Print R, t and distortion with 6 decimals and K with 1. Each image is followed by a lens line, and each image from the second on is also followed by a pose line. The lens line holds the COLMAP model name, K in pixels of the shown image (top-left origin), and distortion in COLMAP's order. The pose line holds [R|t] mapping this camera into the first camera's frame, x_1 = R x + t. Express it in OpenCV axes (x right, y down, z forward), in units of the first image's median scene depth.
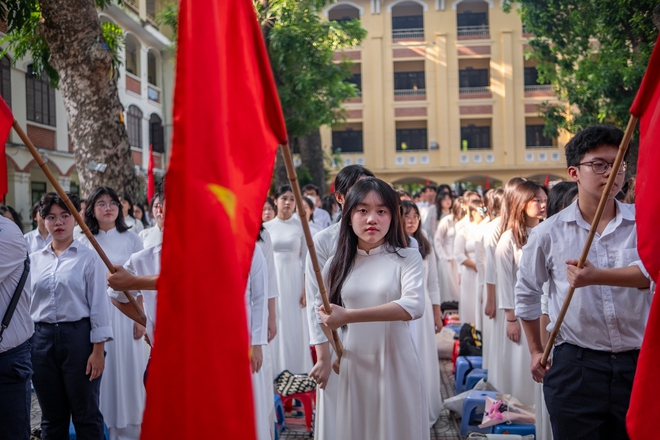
lens RADIAL K [[667.8, 0, 330.0], [0, 667.8, 220.6], [0, 0, 1]] dist [0.000899, 0.000000]
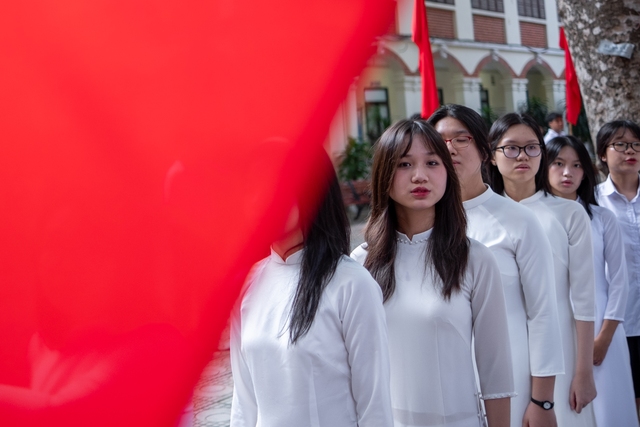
lens RADIAL K [[647.6, 0, 319.9], [0, 647.6, 213.3], [0, 0, 1]] dist [0.000899, 0.000000]
pose [[0.929542, -0.007420, -0.368643, -0.376649], [0.060441, 0.989340, 0.132489, -0.031964], [0.363730, -0.145435, 0.920081, 0.393792]]
